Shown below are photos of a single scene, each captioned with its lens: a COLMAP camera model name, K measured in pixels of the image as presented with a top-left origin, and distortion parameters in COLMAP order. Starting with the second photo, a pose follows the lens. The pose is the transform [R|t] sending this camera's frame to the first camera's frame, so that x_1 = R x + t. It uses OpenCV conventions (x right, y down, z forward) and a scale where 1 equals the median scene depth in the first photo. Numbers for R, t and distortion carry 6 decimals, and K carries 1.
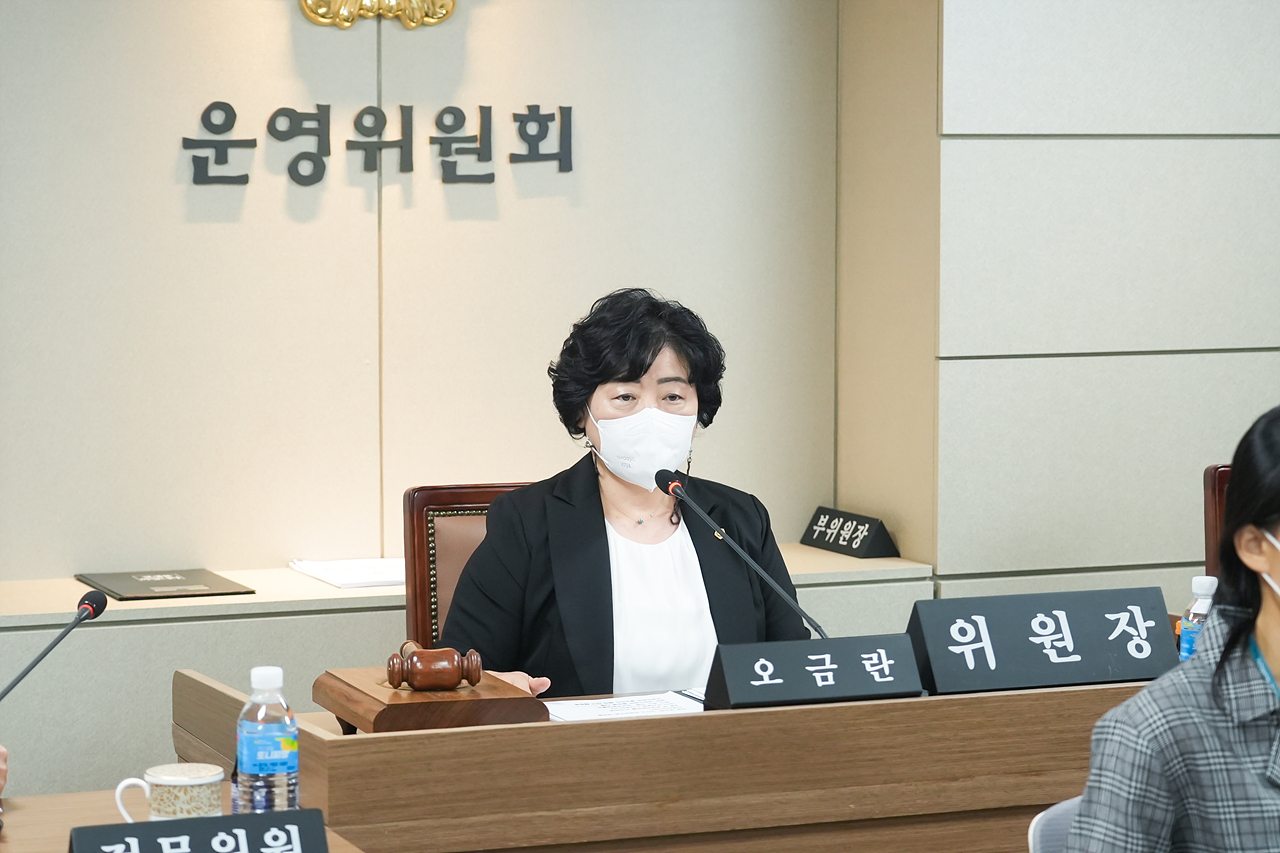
lens RADIAL K [[3275.4, 0, 638.5], [0, 3275.4, 430.3], [0, 0, 1]] dist [-0.046111, 0.000000]
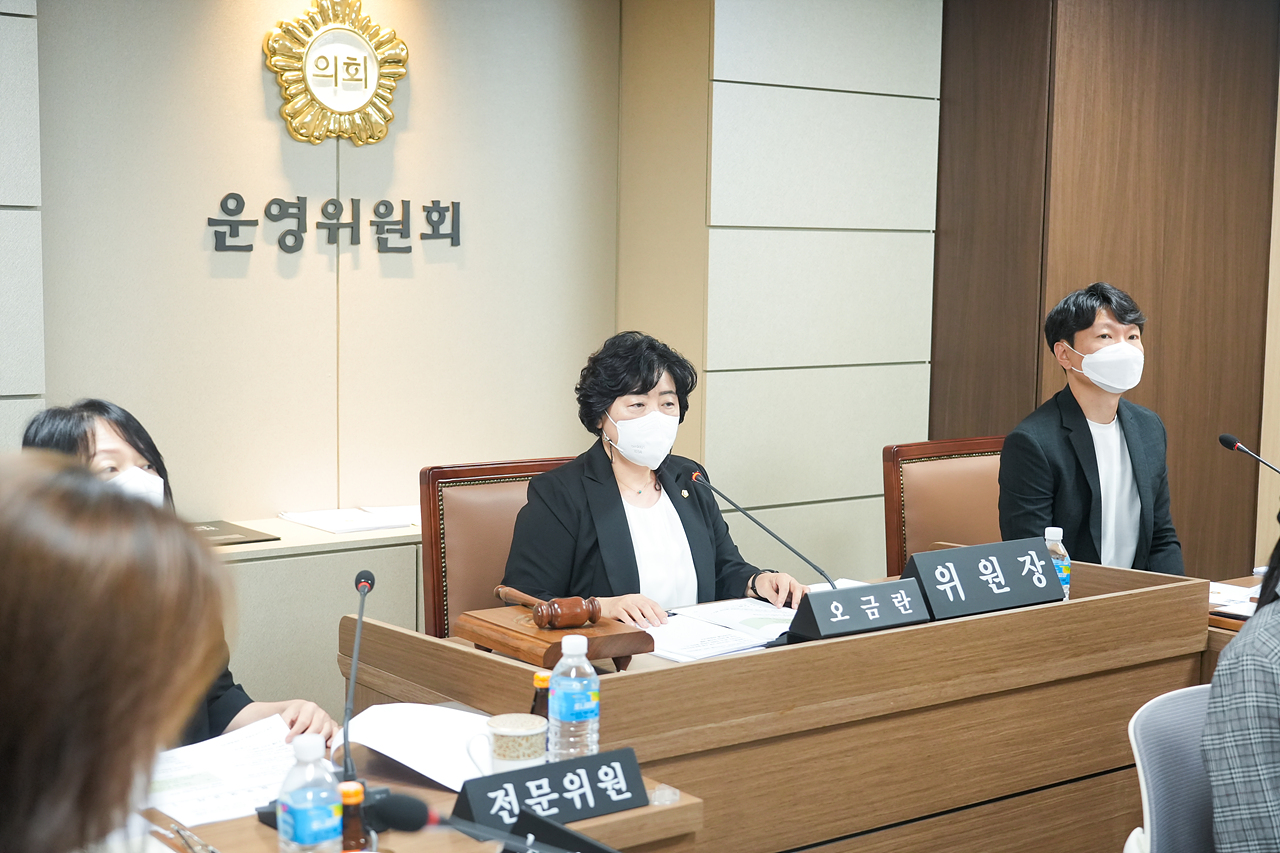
lens RADIAL K [[1803.6, 0, 631.1], [0, 1803.6, 428.7], [0, 0, 1]] dist [-0.008701, 0.000000]
pose [[0.963131, -0.011661, 0.268782, -0.180122], [0.005535, 0.999708, 0.023539, -0.016102], [-0.268978, -0.021184, 0.962913, 0.204100]]
